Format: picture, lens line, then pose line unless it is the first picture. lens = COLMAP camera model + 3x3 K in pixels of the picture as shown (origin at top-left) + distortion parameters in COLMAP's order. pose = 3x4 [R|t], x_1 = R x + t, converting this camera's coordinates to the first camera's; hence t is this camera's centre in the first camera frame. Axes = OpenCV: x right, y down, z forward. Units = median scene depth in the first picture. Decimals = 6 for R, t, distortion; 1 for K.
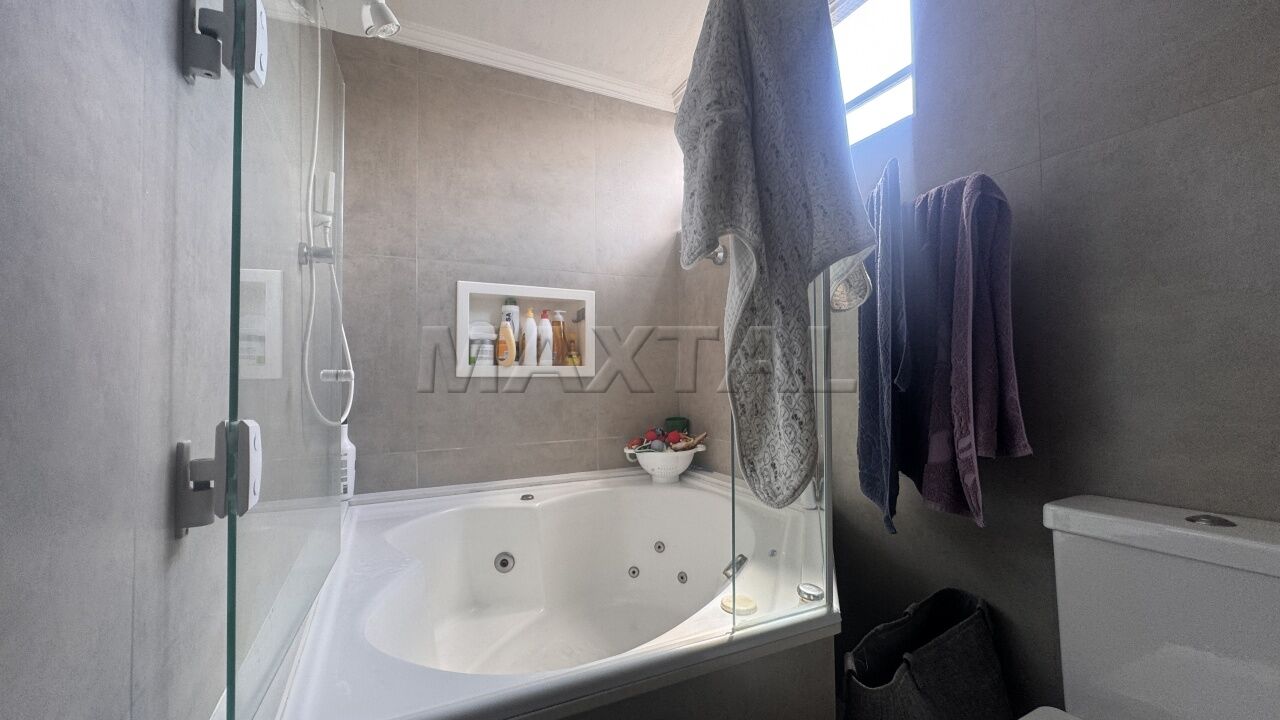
lens RADIAL K [[506.6, 0, 639.0], [0, 506.6, 362.9], [0, 0, 1]] dist [-0.006098, 0.000402]
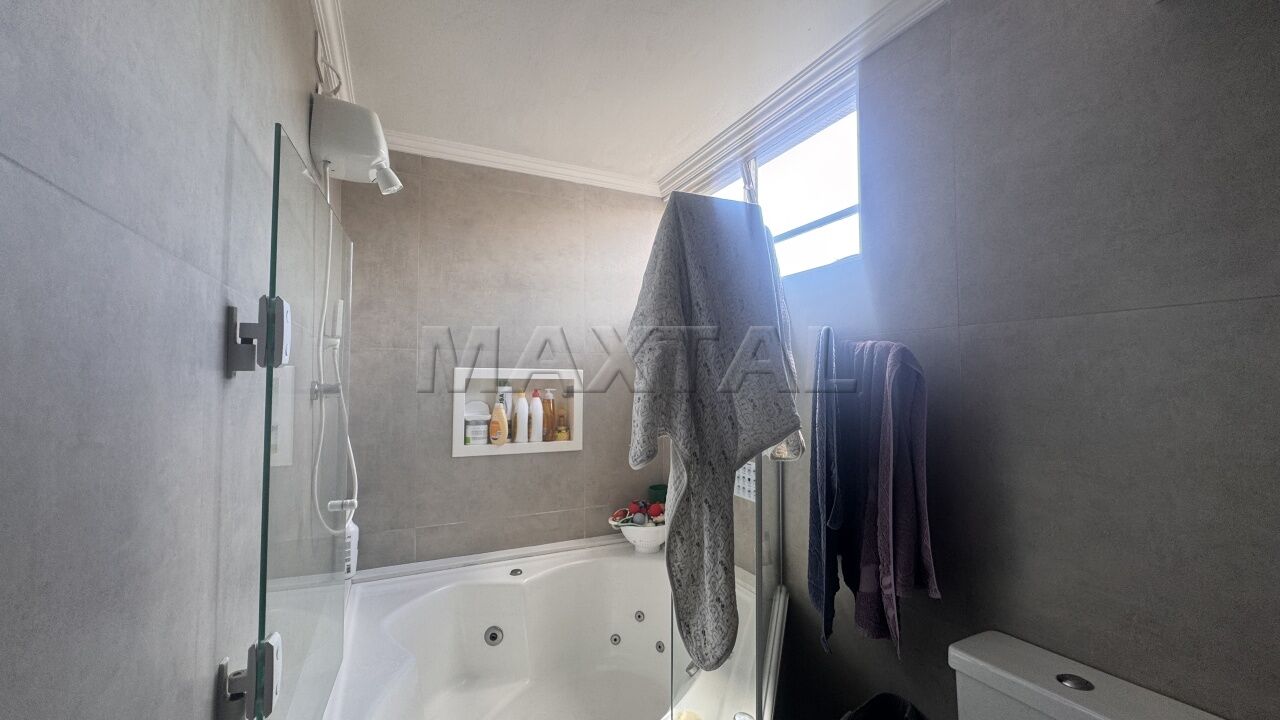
lens RADIAL K [[506.6, 0, 639.2], [0, 506.6, 361.0], [0, 0, 1]] dist [-0.006098, 0.000402]
pose [[0.999934, 0.006994, -0.009067, 0.065746], [-0.007124, 0.999872, -0.014347, -0.232466], [0.008966, 0.014411, 0.999856, -0.113825]]
